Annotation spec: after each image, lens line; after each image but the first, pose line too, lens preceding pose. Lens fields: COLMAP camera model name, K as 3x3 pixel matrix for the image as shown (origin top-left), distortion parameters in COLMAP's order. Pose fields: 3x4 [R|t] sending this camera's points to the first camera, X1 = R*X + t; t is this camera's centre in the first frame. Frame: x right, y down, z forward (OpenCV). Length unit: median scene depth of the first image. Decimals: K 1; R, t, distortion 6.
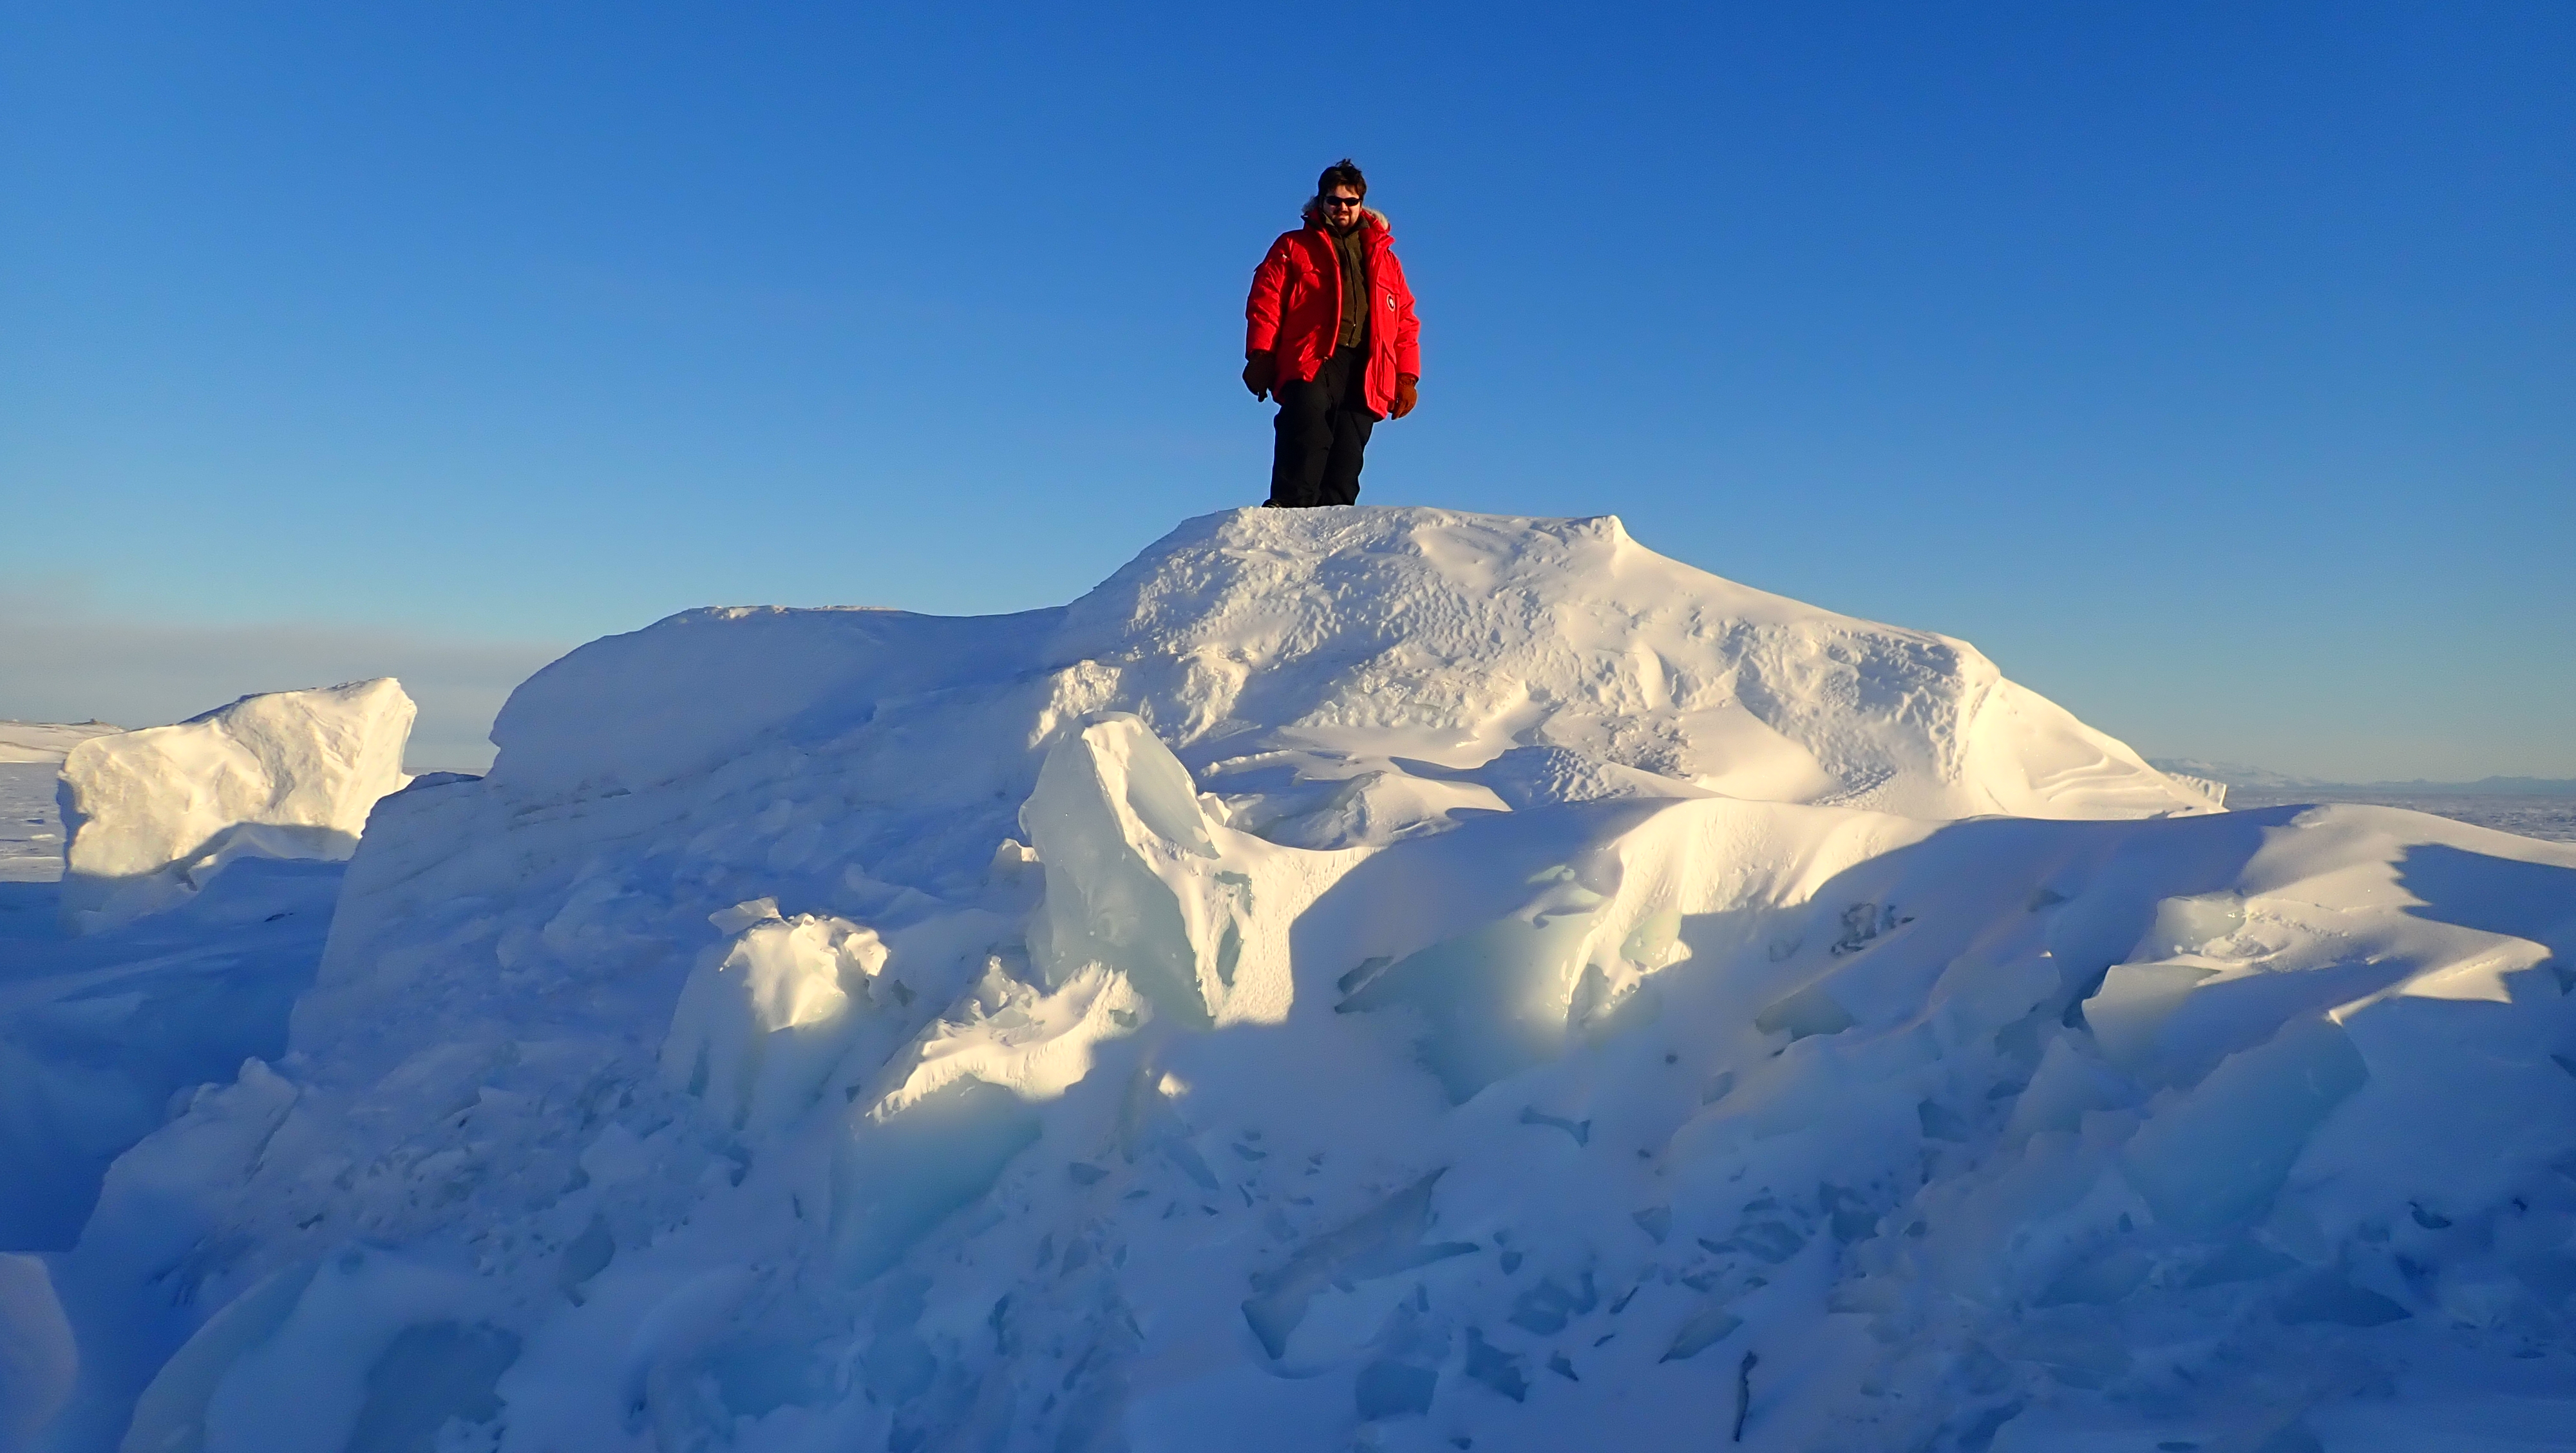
lens RADIAL K [[1918.9, 0, 1286.5], [0, 1918.9, 716.1], [0, 0, 1]] dist [0.010453, -0.001050]
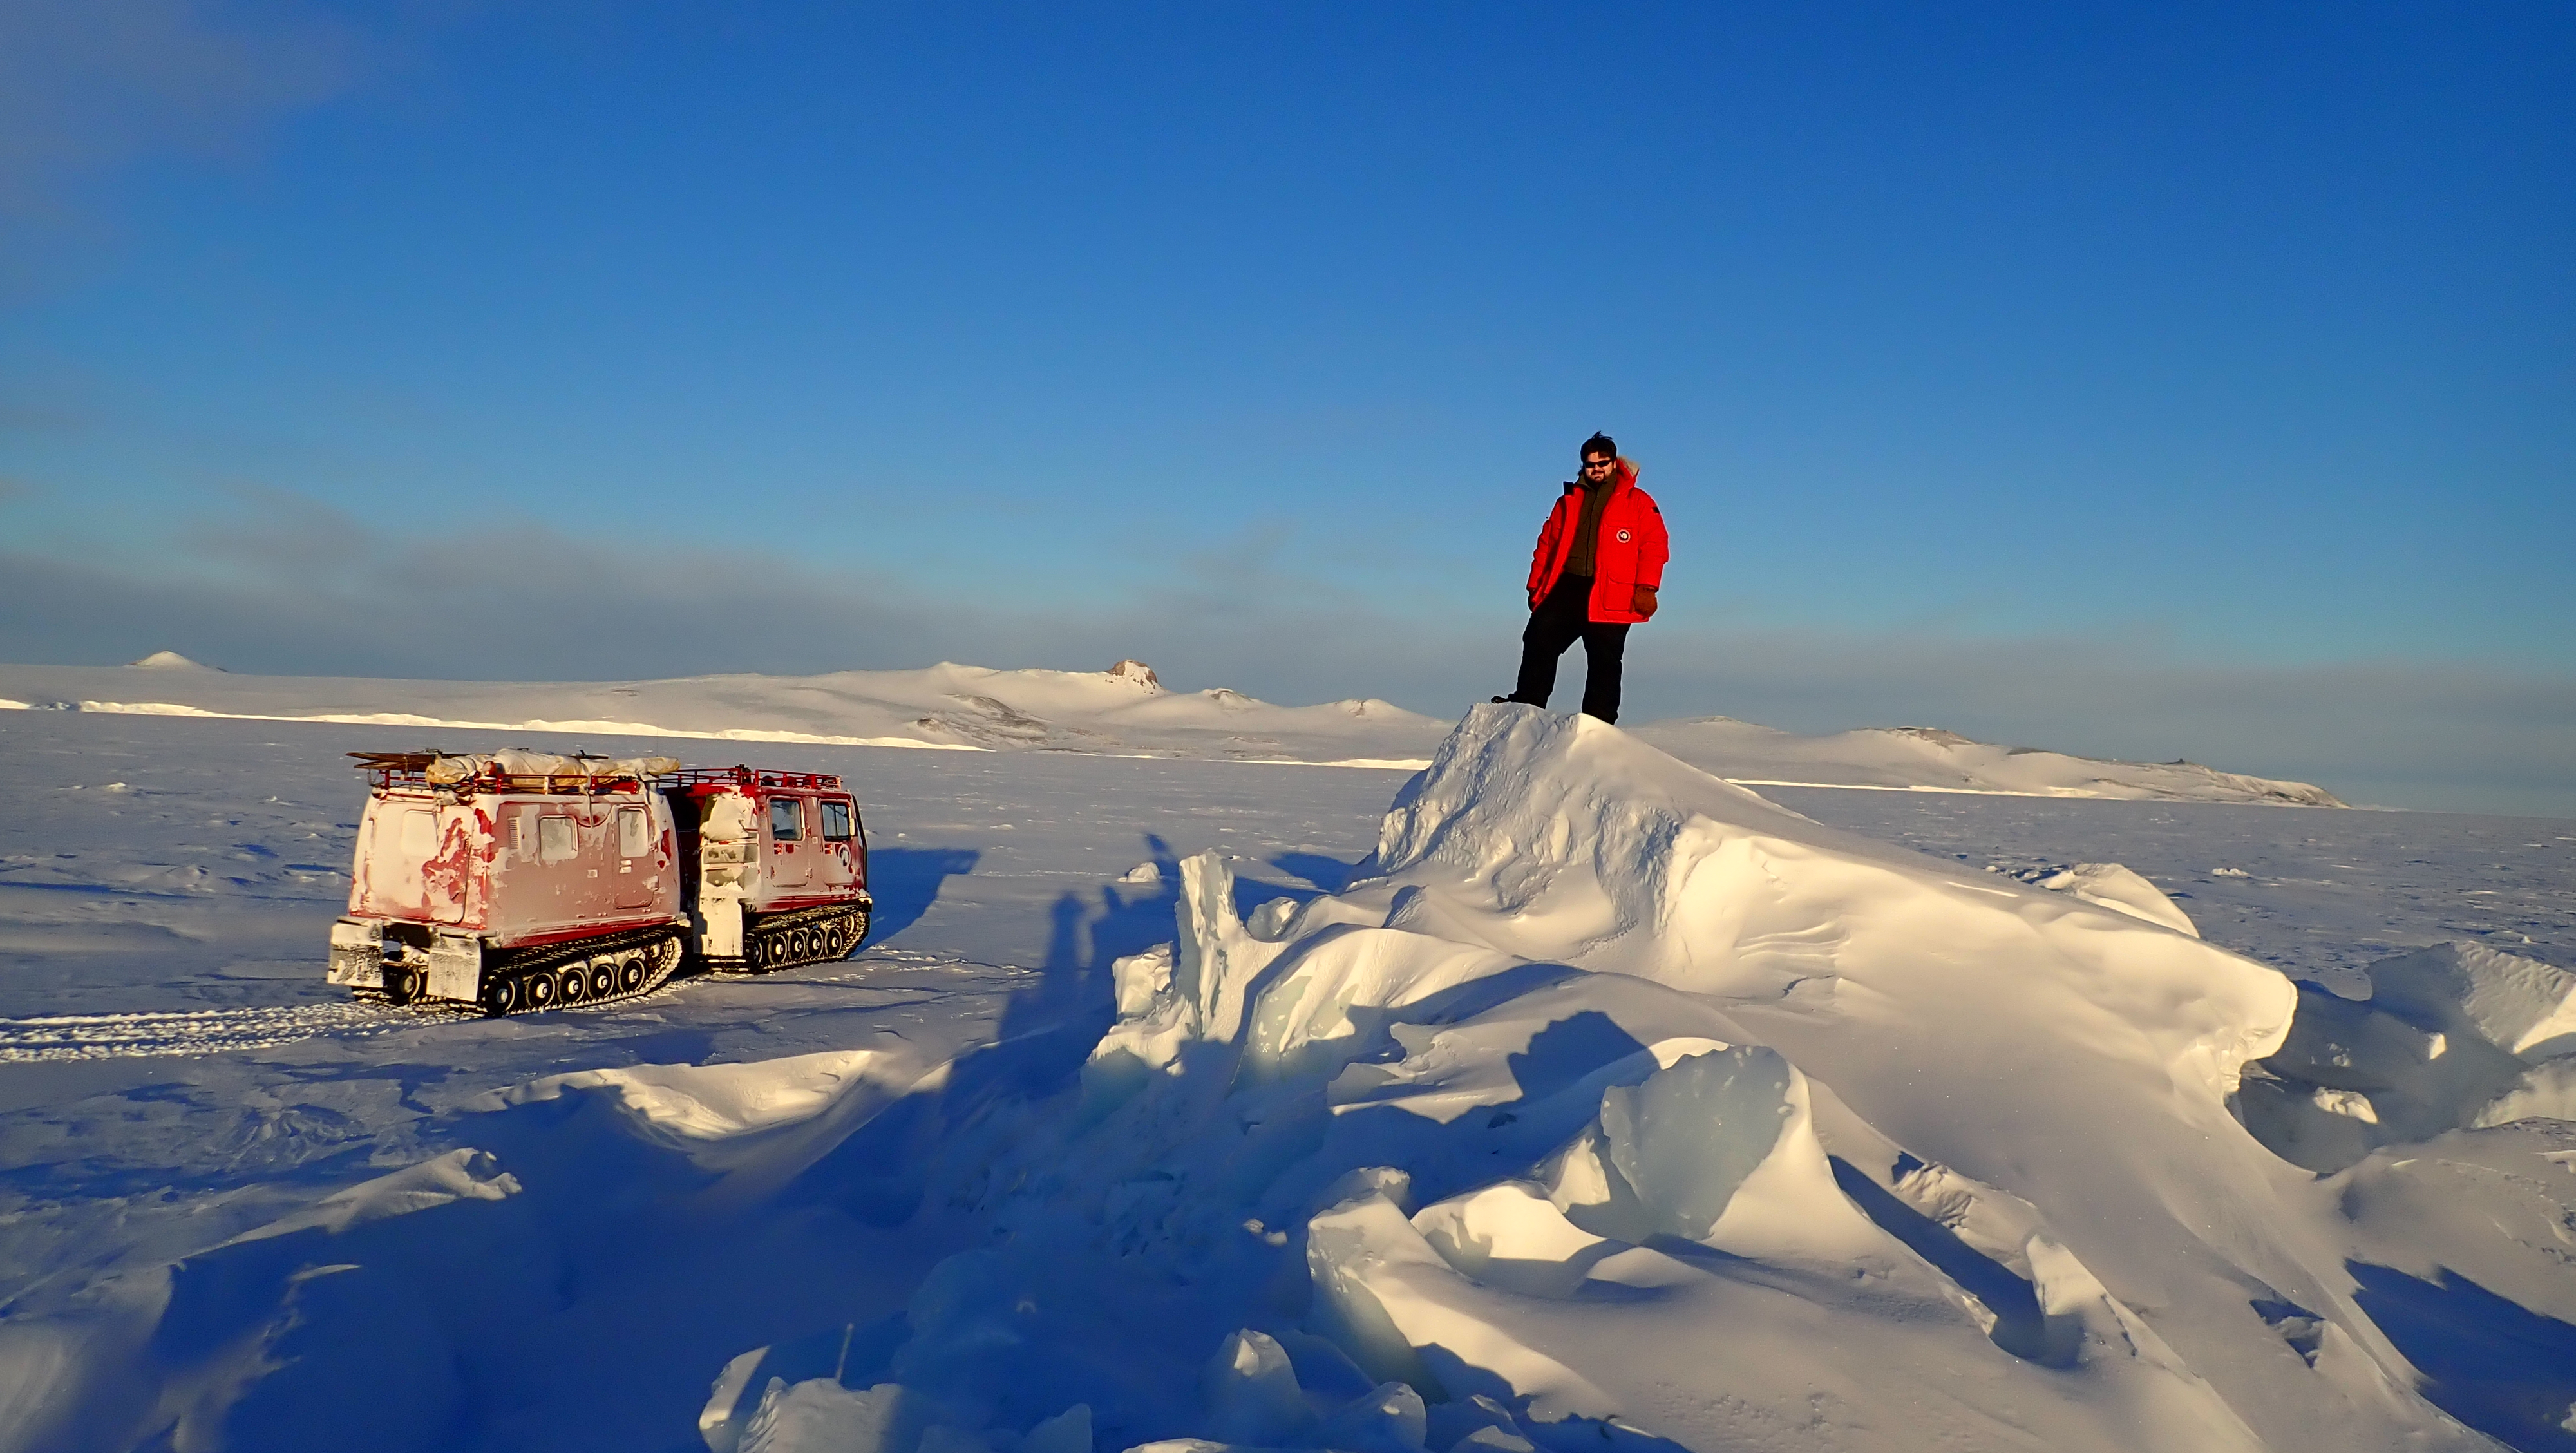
lens RADIAL K [[1918.9, 0, 1273.4], [0, 1918.9, 726.4], [0, 0, 1]] dist [0.010453, -0.001050]
pose [[0.530117, -0.006407, -0.847900, 1.263072], [-0.005999, 0.999918, -0.011307, -0.084870], [0.847903, 0.011081, 0.530036, 0.129368]]
